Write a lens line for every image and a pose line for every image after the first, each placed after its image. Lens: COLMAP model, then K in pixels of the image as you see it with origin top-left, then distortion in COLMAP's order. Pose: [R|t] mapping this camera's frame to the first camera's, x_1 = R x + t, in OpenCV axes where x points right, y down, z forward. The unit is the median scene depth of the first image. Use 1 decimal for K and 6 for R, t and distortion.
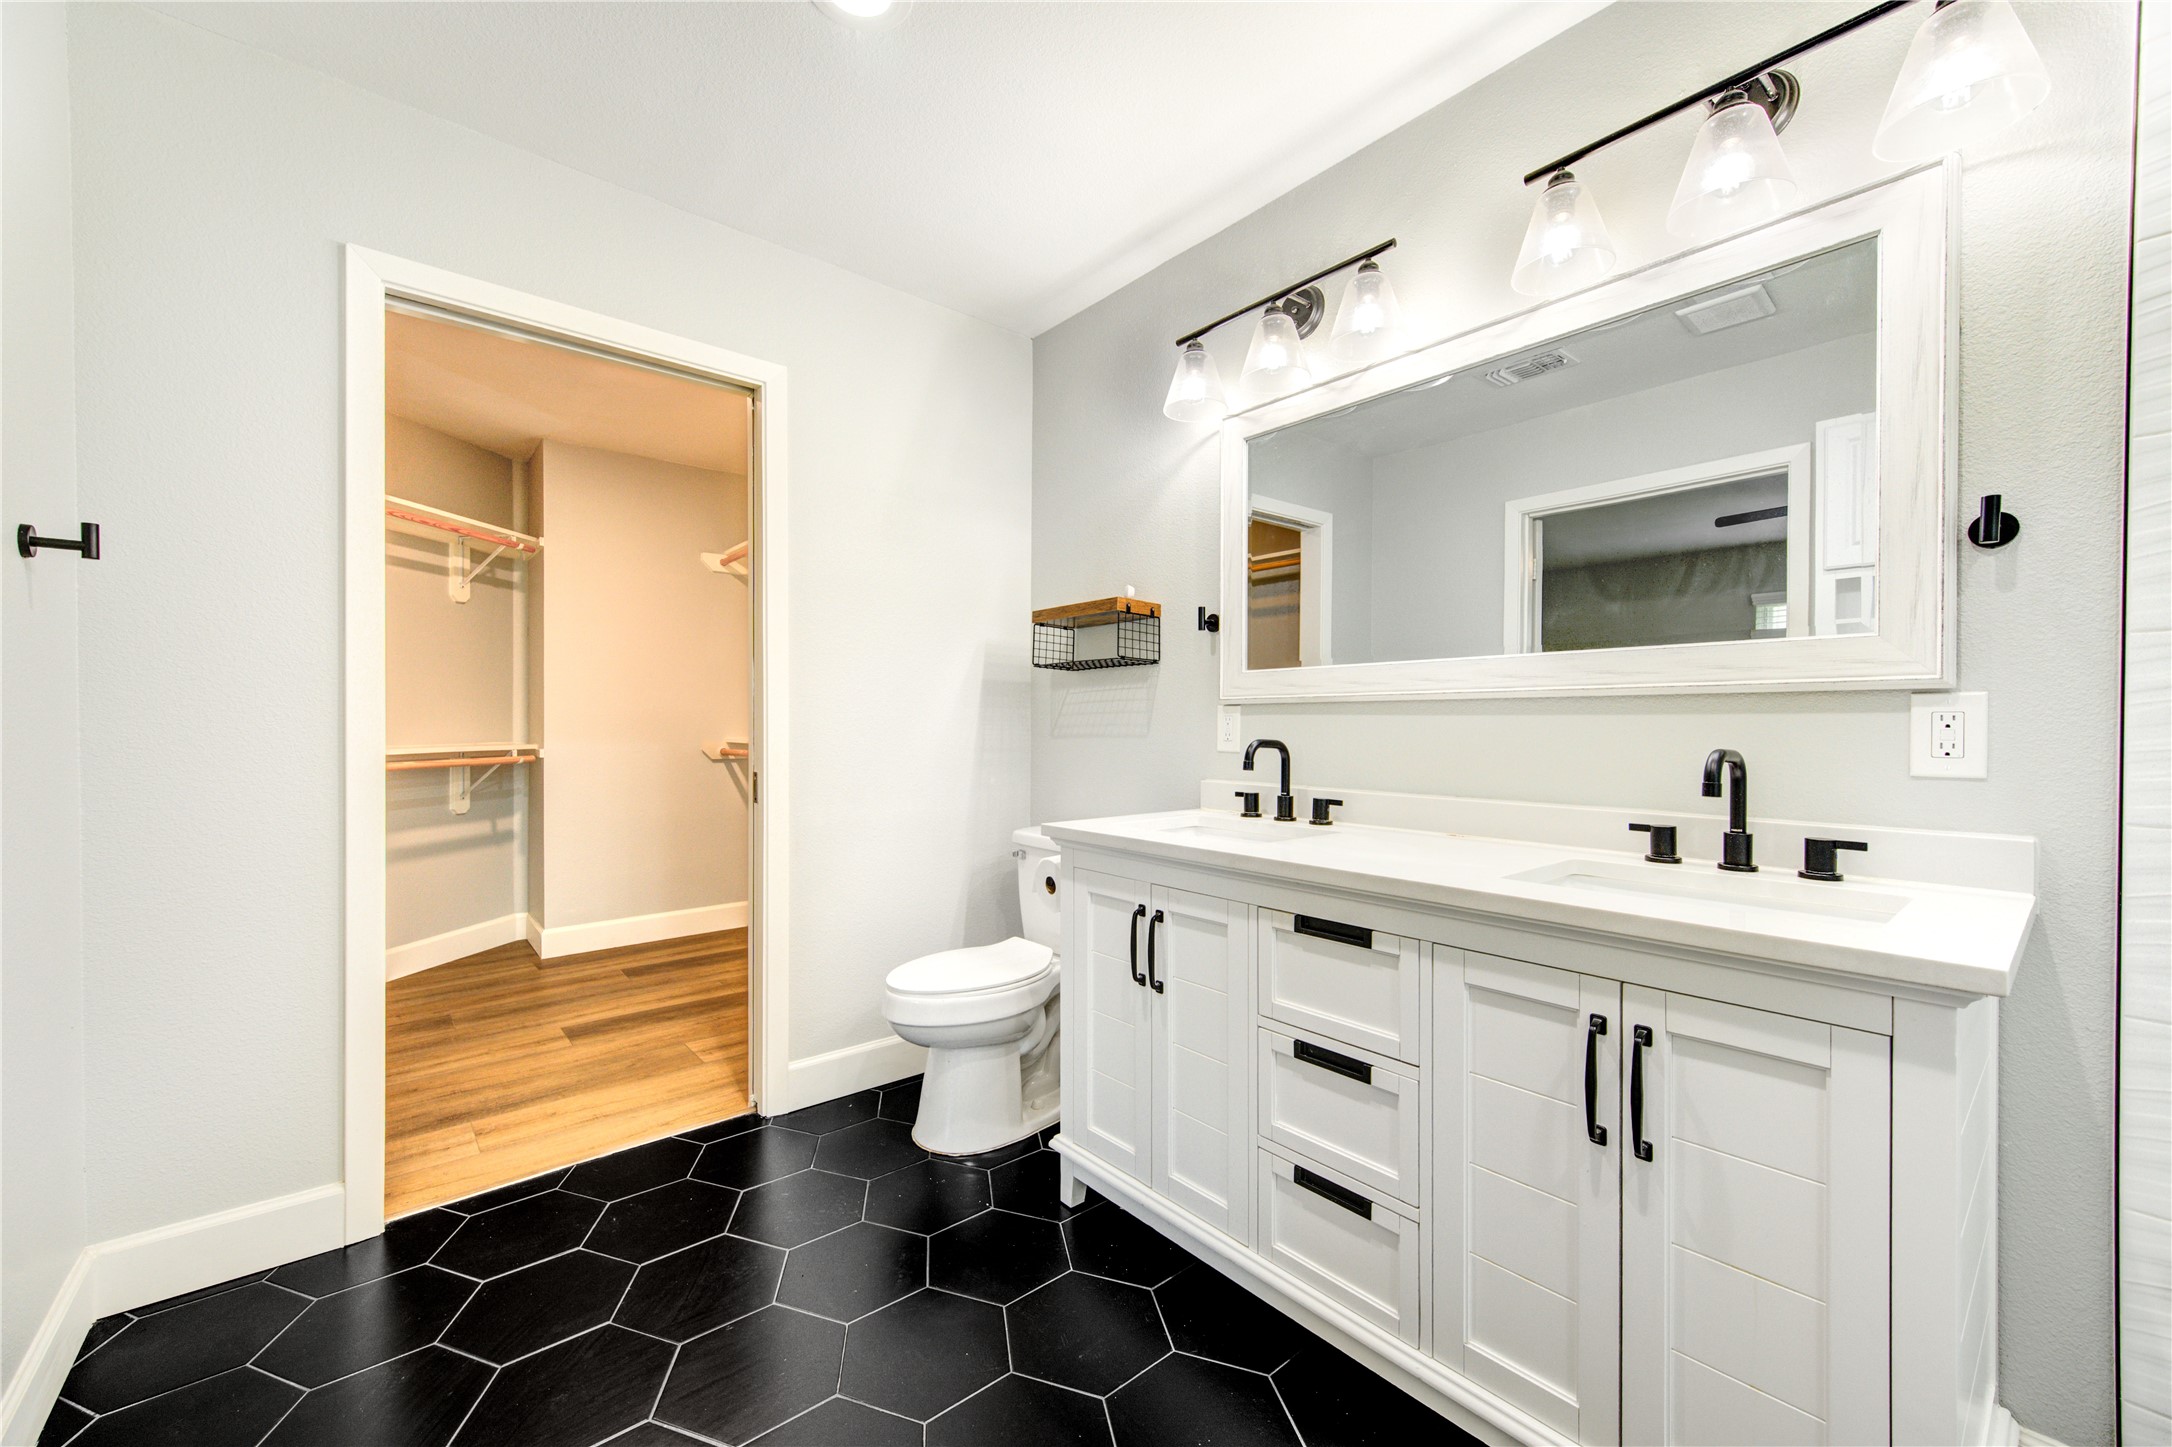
lens RADIAL K [[857.2, 0, 1092.9], [0, 857.2, 726.3], [0, 0, 1]] dist [0.003544, -0.001282]
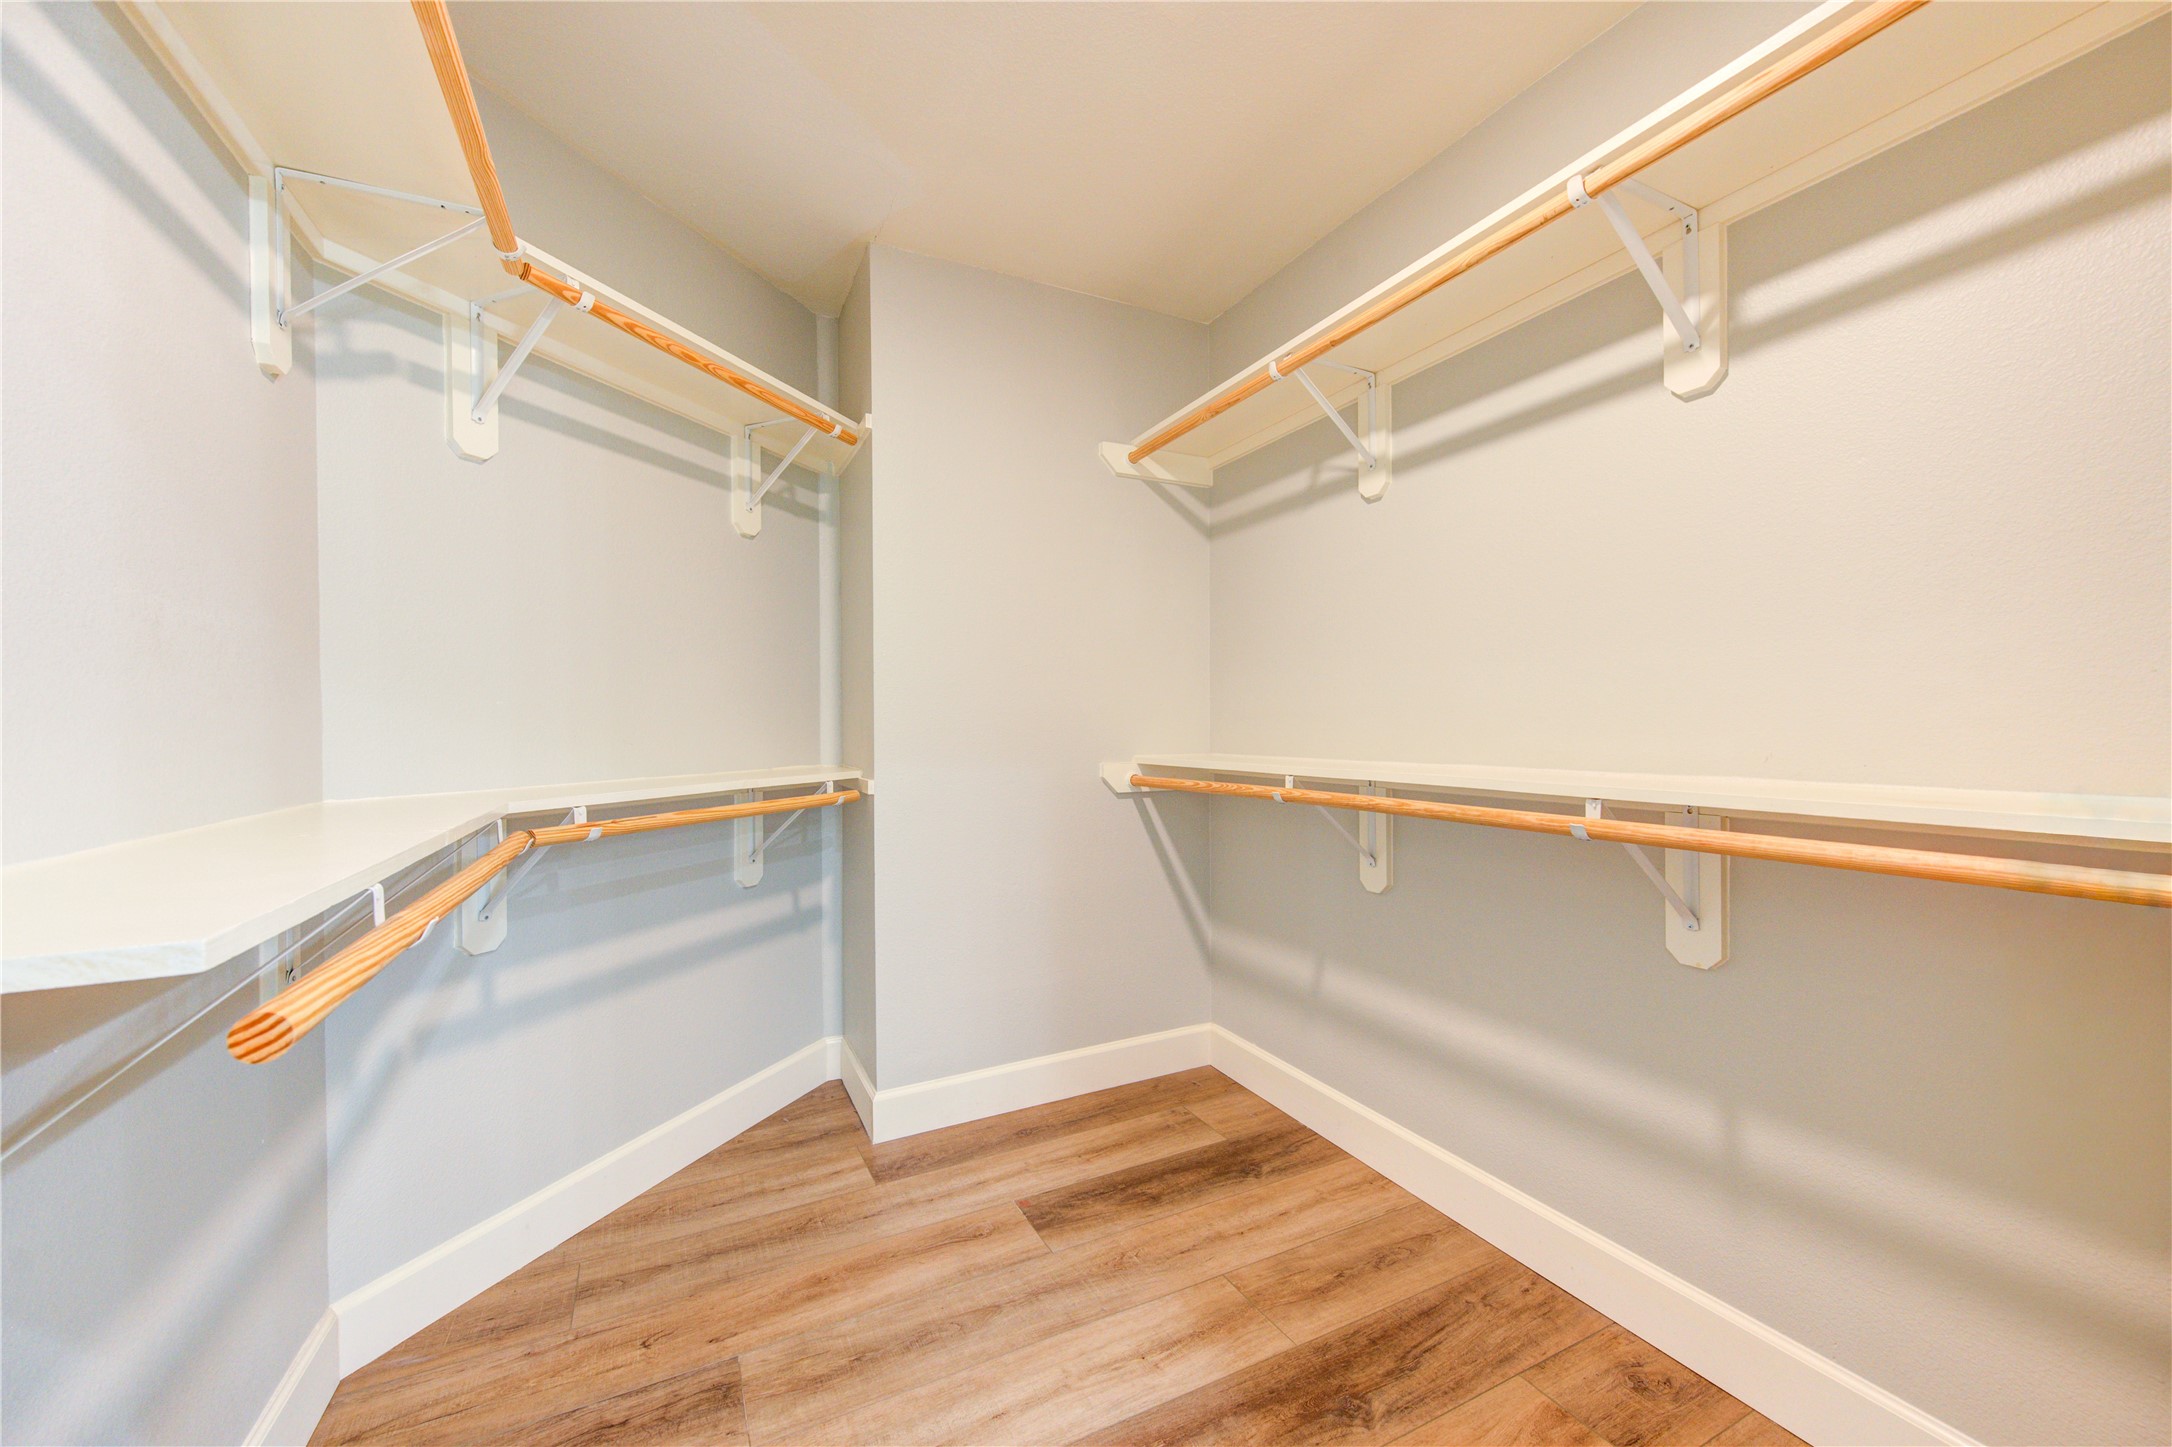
lens RADIAL K [[857.2, 0, 1082.1], [0, 857.2, 721.5], [0, 0, 1]] dist [0.003544, -0.001282]
pose [[0.966822, -0.014086, -0.255063, -0.349982], [0.011756, 0.999874, -0.010660, -0.005198], [0.255182, 0.007308, 0.966866, 0.468778]]
